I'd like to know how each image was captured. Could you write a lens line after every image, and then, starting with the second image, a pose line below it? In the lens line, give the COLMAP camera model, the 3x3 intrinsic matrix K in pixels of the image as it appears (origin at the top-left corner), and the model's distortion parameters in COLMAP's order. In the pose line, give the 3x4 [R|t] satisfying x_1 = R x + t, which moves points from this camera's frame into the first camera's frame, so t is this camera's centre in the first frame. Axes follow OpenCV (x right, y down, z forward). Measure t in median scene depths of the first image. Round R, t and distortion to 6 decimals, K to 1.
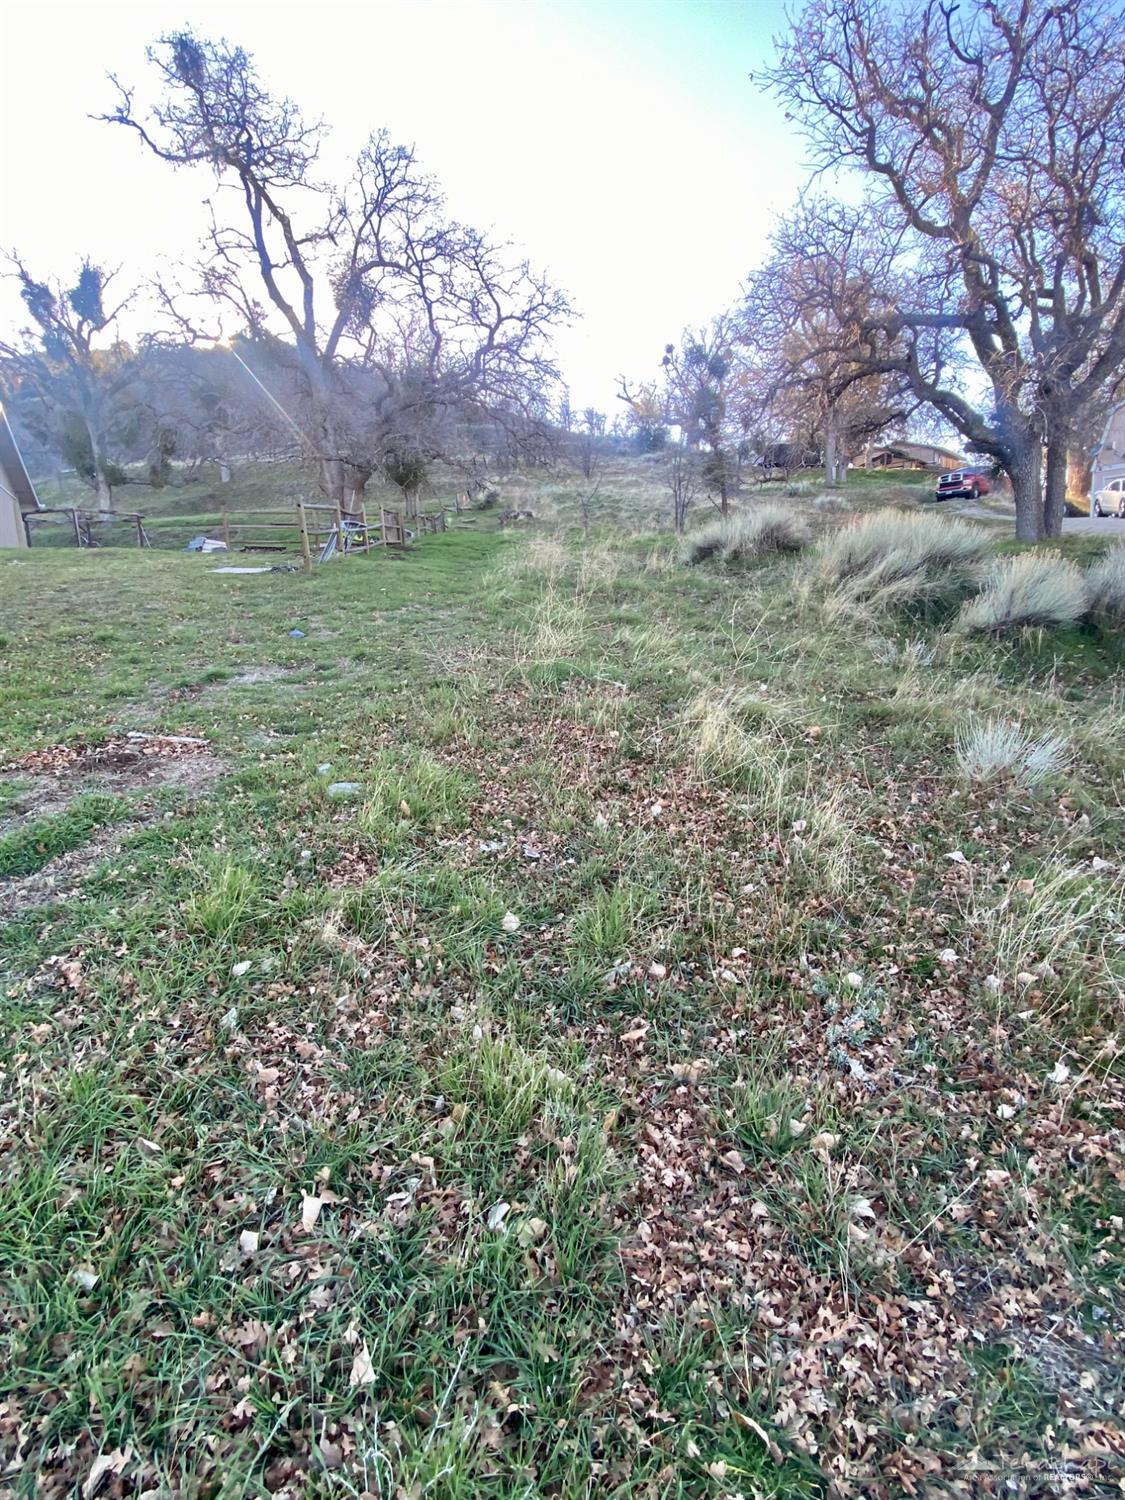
lens RADIAL K [[703.8, 0, 562.5], [0, 703.8, 750.0], [0, 0, 1]] dist [0.001551, 0.000082]
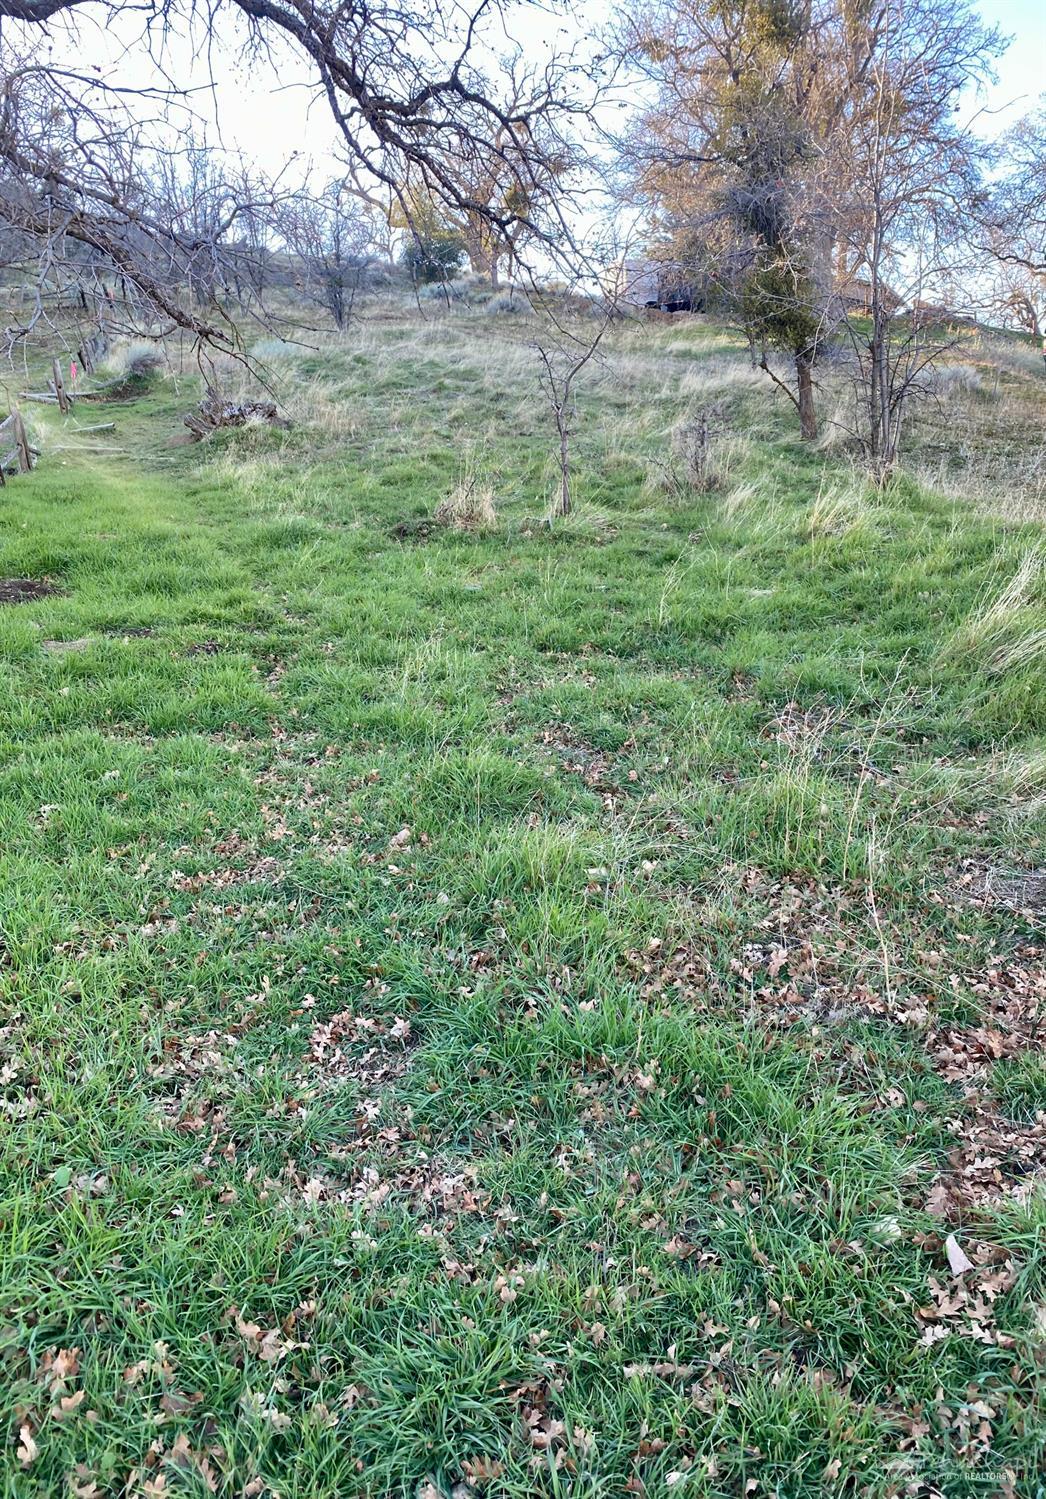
lens RADIAL K [[1079.1, 0, 558.0], [0, 1079.1, 747.0], [0, 0, 1]] dist [-0.007301, -0.005172]
pose [[0.960417, -0.094322, 0.262113, -0.045149], [0.095624, 0.995387, 0.007813, -0.098193], [-0.261641, 0.017560, 0.965006, 0.273415]]
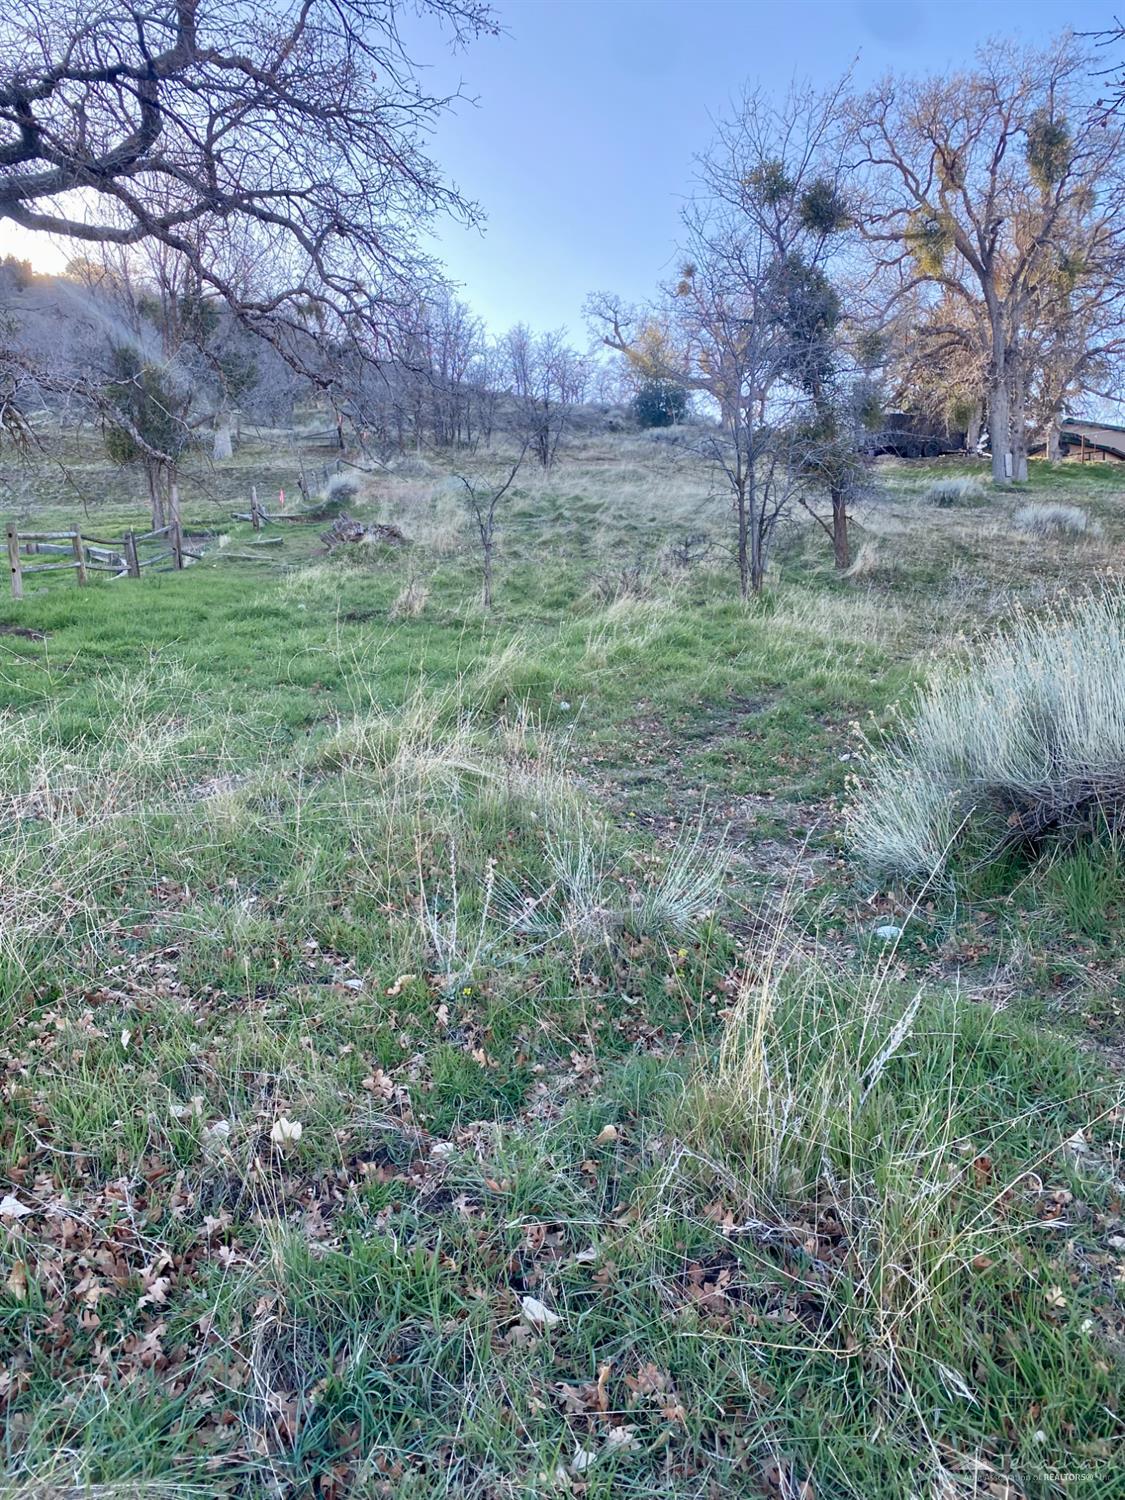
lens RADIAL K [[1091.0, 0, 562.5], [0, 1091.0, 750.0], [0, 0, 1]] dist [0.043695, -0.079599]
pose [[0.999300, 0.011849, 0.035493, 0.025002], [-0.007414, 0.992431, -0.122580, -0.076549], [-0.036677, 0.122231, 0.991824, 0.219614]]
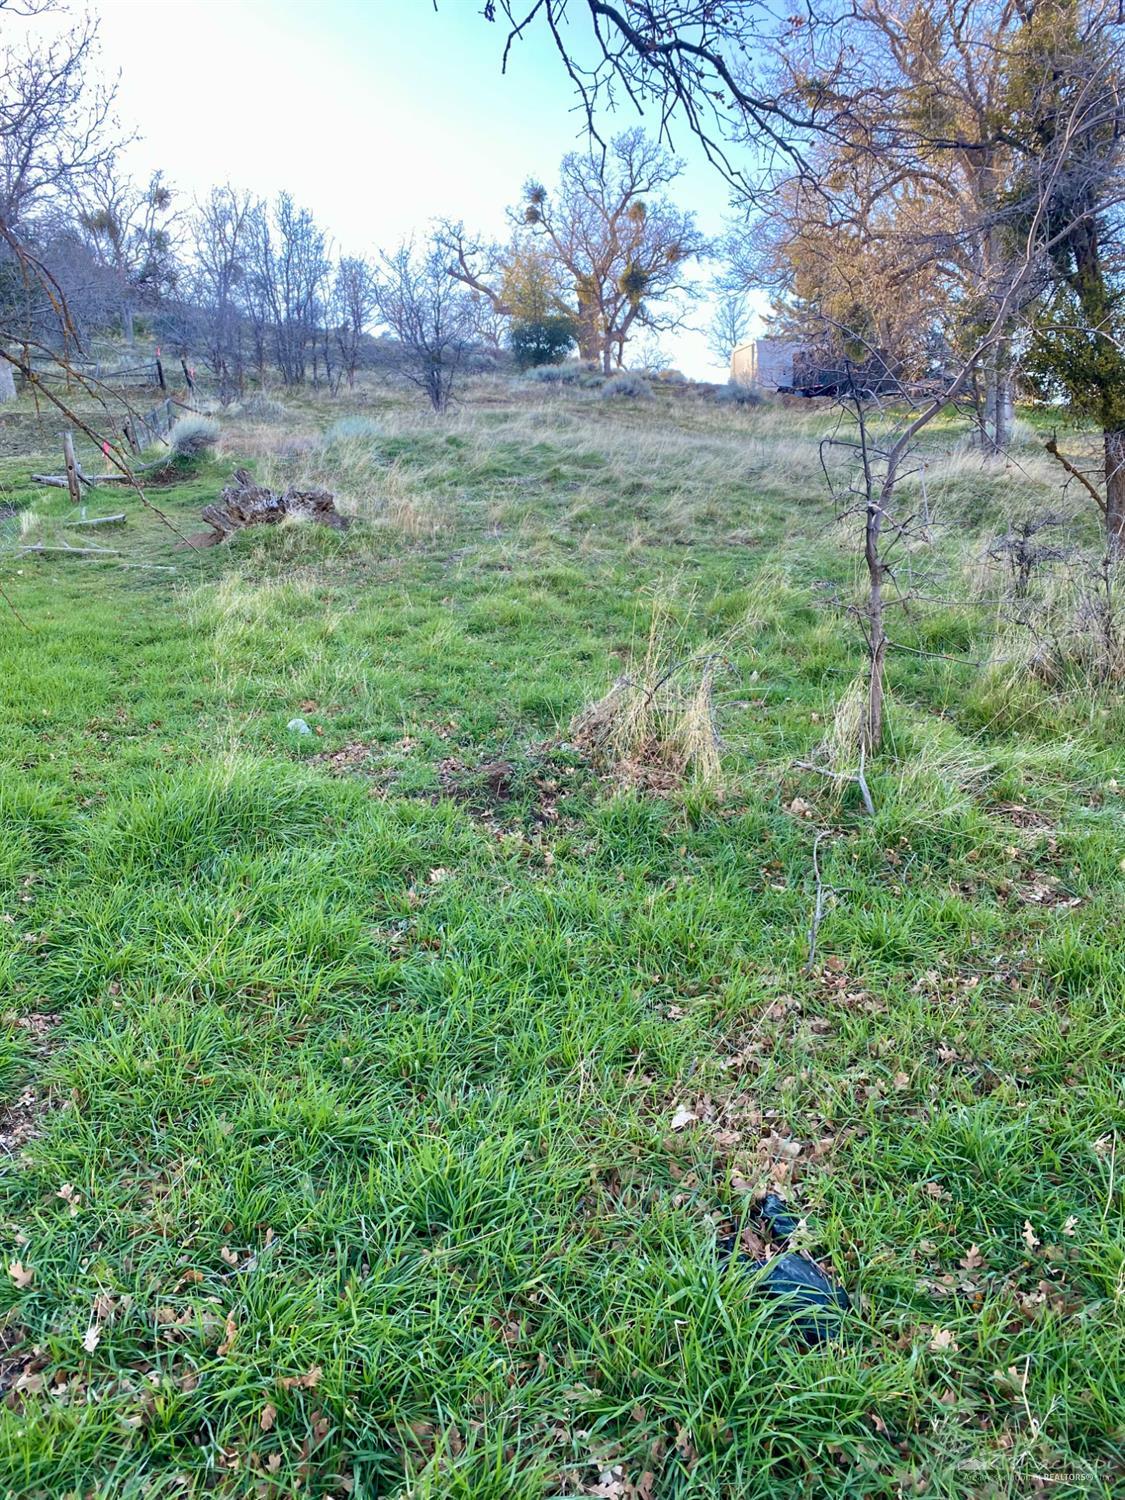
lens RADIAL K [[1091.0, 0, 562.5], [0, 1091.0, 750.0], [0, 0, 1]] dist [0.043695, -0.079599]
pose [[0.980220, -0.041828, 0.193440, -0.028482], [0.057867, 0.995271, -0.078022, -0.135579], [-0.189262, 0.087673, 0.978005, 0.387498]]
